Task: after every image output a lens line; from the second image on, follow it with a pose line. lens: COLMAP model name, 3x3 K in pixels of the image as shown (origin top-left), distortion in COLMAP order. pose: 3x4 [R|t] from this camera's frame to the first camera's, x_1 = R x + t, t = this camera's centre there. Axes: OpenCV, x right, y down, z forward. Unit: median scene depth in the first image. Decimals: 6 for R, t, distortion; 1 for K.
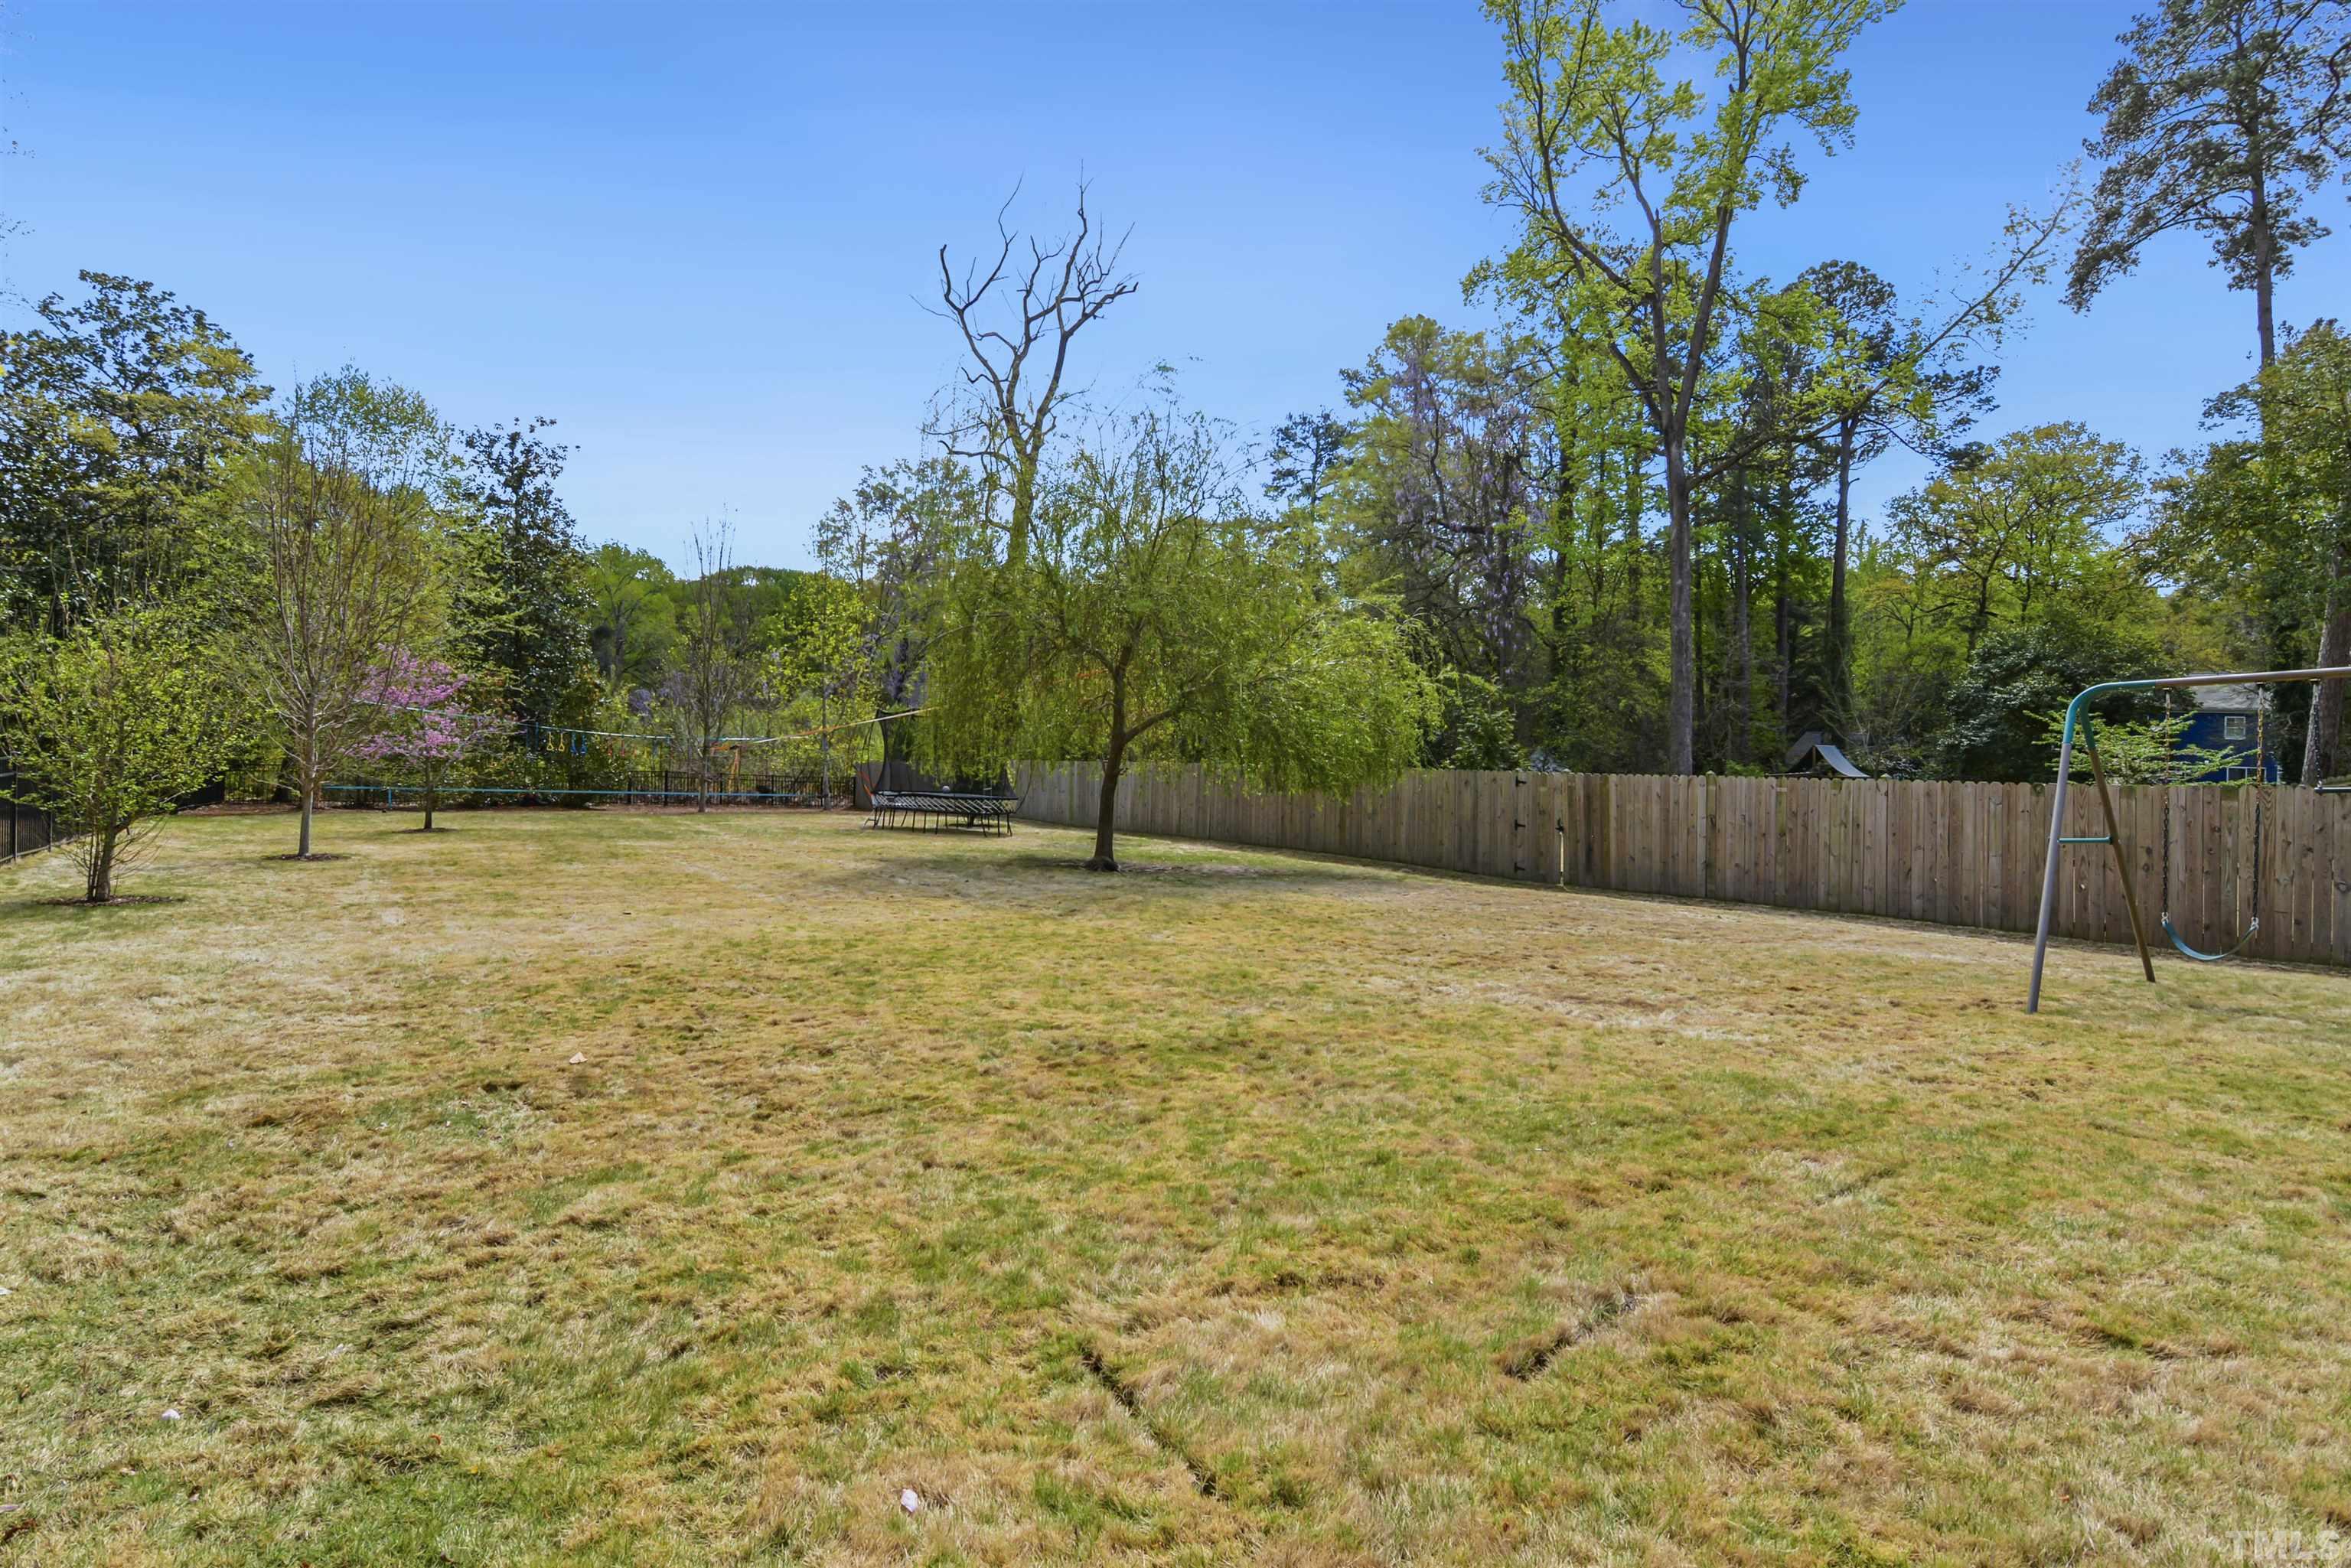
lens RADIAL K [[1153.0, 0, 1179.0], [0, 1153.0, 702.2], [0, 0, 1]] dist [-0.029223, 0.006480]
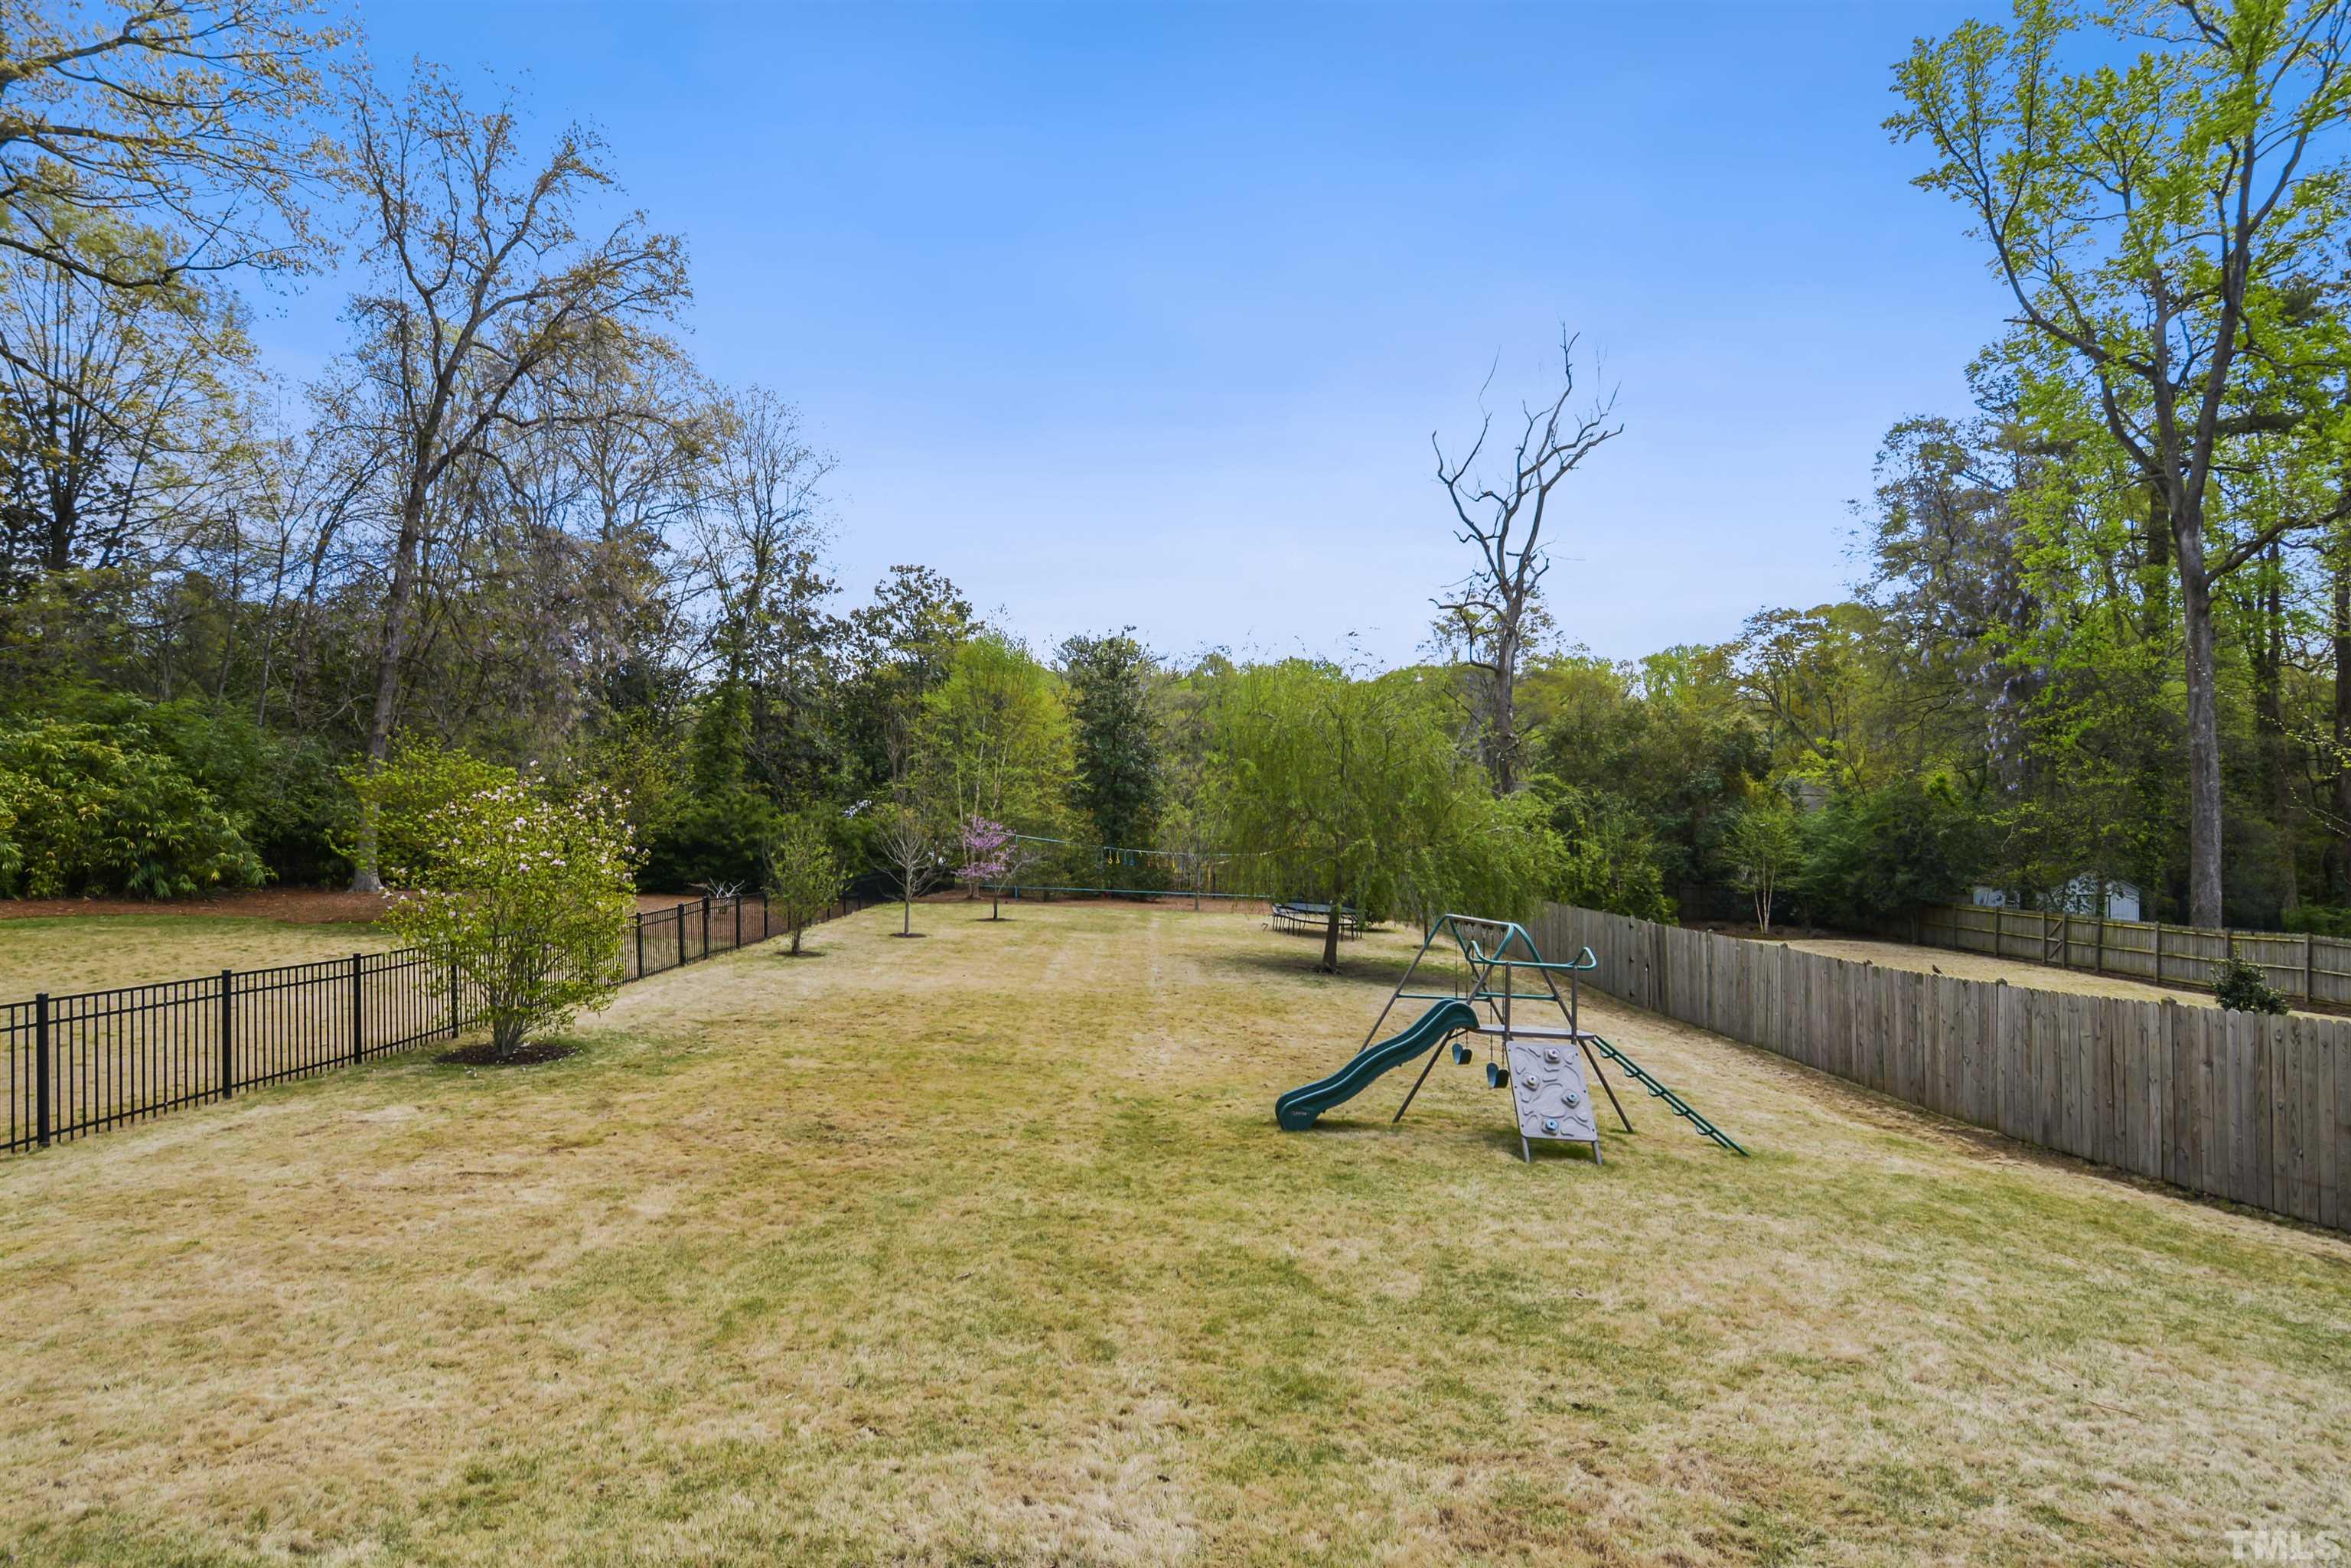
lens RADIAL K [[1153.0, 0, 1158.8], [0, 1153.0, 761.1], [0, 0, 1]] dist [-0.029223, 0.006480]
pose [[0.821050, -0.020805, -0.570477, 0.306601], [0.009483, 0.999695, -0.022809, -0.048733], [0.570777, 0.013318, 0.820997, -0.165731]]
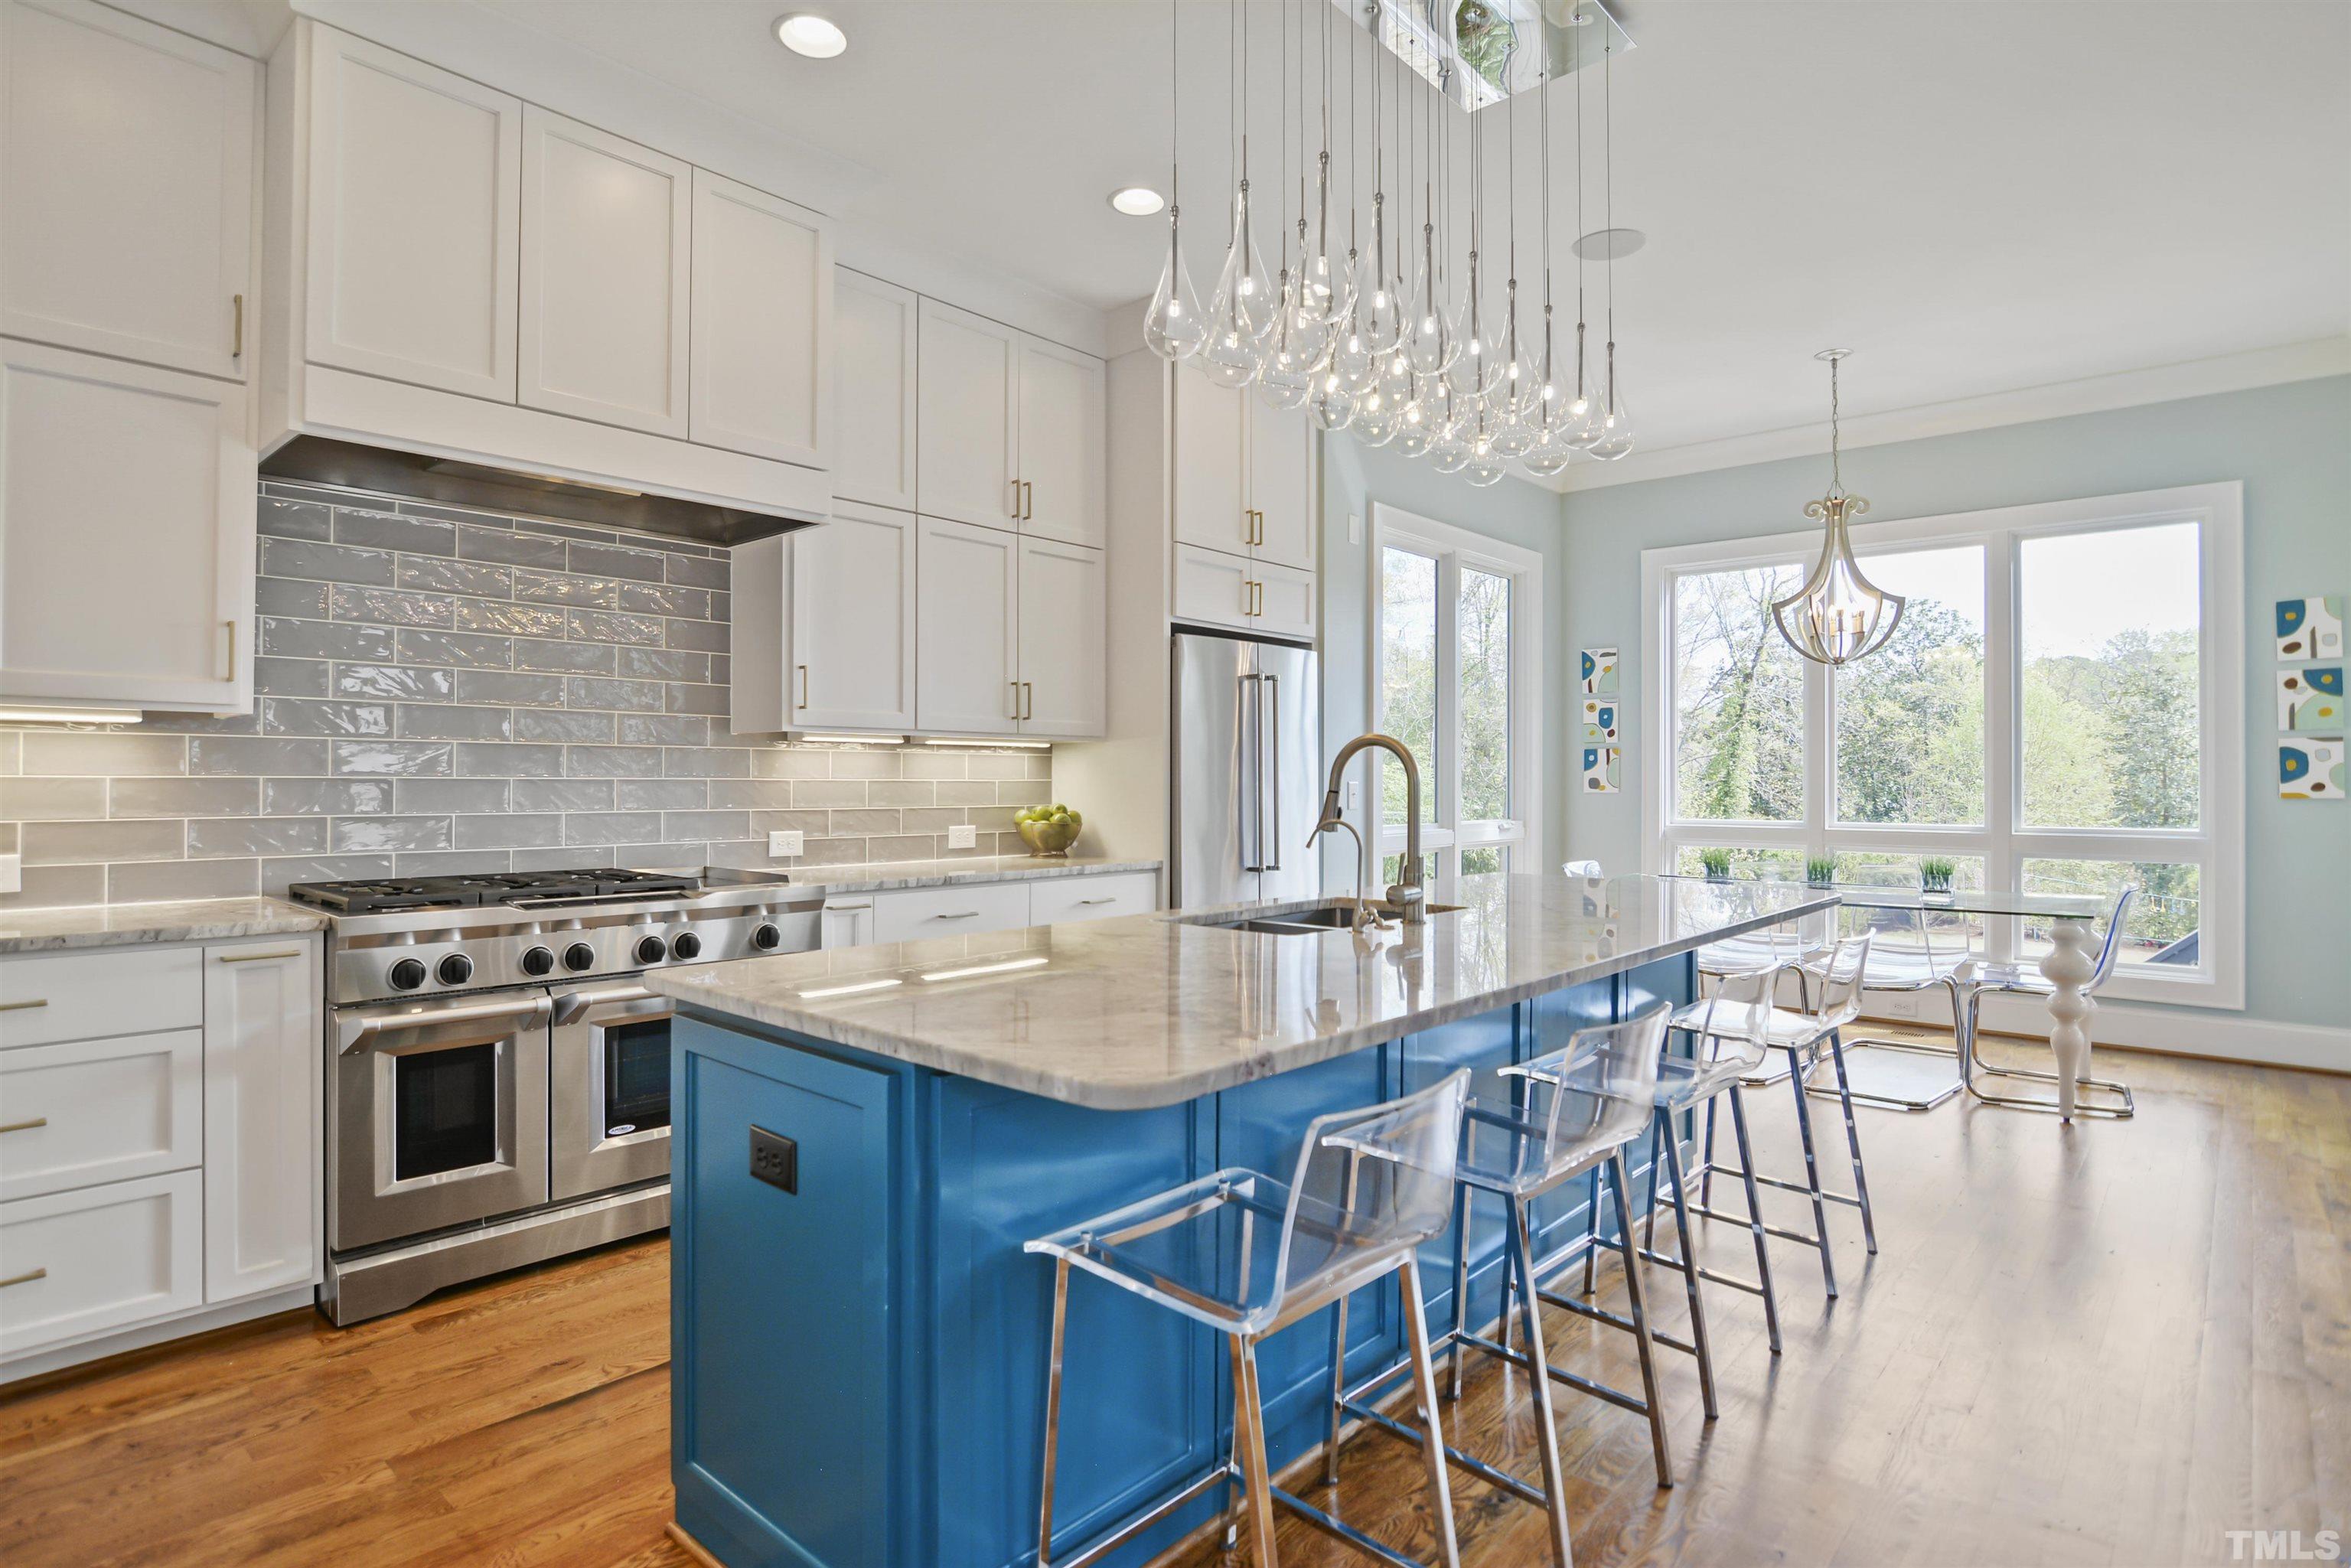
lens RADIAL K [[1225.1, 0, 1158.3], [0, 1225.1, 773.6], [0, 0, 1]] dist [-0.027323, 0.002402]
pose [[0.204511, -0.016102, -0.978732, 0.569731], [-0.007040, 0.999815, -0.017919, -0.079547], [0.978839, 0.010555, 0.204359, -0.443916]]
